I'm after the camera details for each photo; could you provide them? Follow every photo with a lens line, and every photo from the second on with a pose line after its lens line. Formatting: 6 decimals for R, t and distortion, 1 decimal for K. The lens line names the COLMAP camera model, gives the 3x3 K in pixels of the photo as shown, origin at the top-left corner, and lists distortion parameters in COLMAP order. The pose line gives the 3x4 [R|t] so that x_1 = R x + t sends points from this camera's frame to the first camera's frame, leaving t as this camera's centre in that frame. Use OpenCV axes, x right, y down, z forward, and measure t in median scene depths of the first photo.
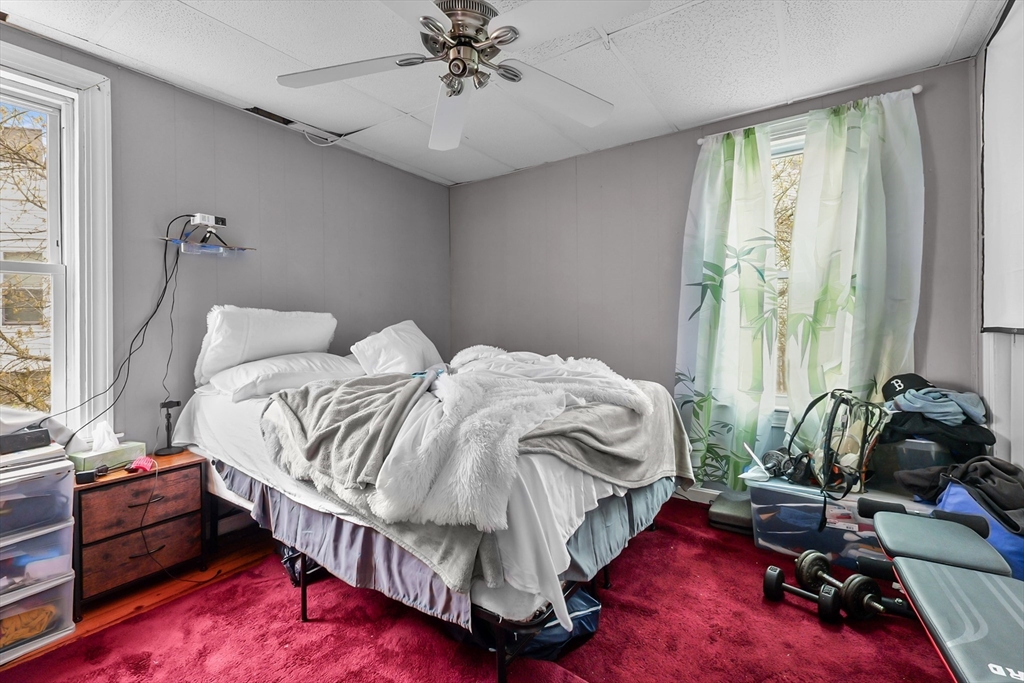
lens RADIAL K [[447.0, 0, 505.5], [0, 447.0, 333.7], [0, 0, 1]] dist [-0.001934, 0.002975]
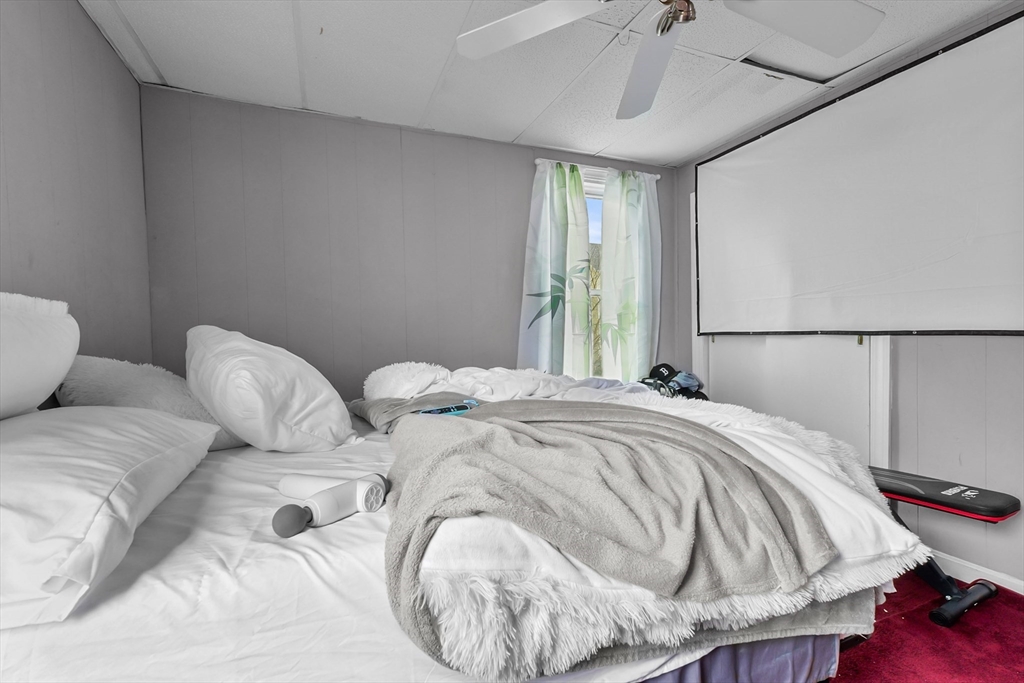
lens RADIAL K [[447.0, 0, 506.7], [0, 447.0, 340.6], [0, 0, 1]] dist [-0.001934, 0.002975]
pose [[0.541593, -0.015581, 0.840497, -0.540965], [0.028660, 0.999589, 0.000063, -0.004472], [-0.840152, 0.024055, 0.541817, 0.525303]]
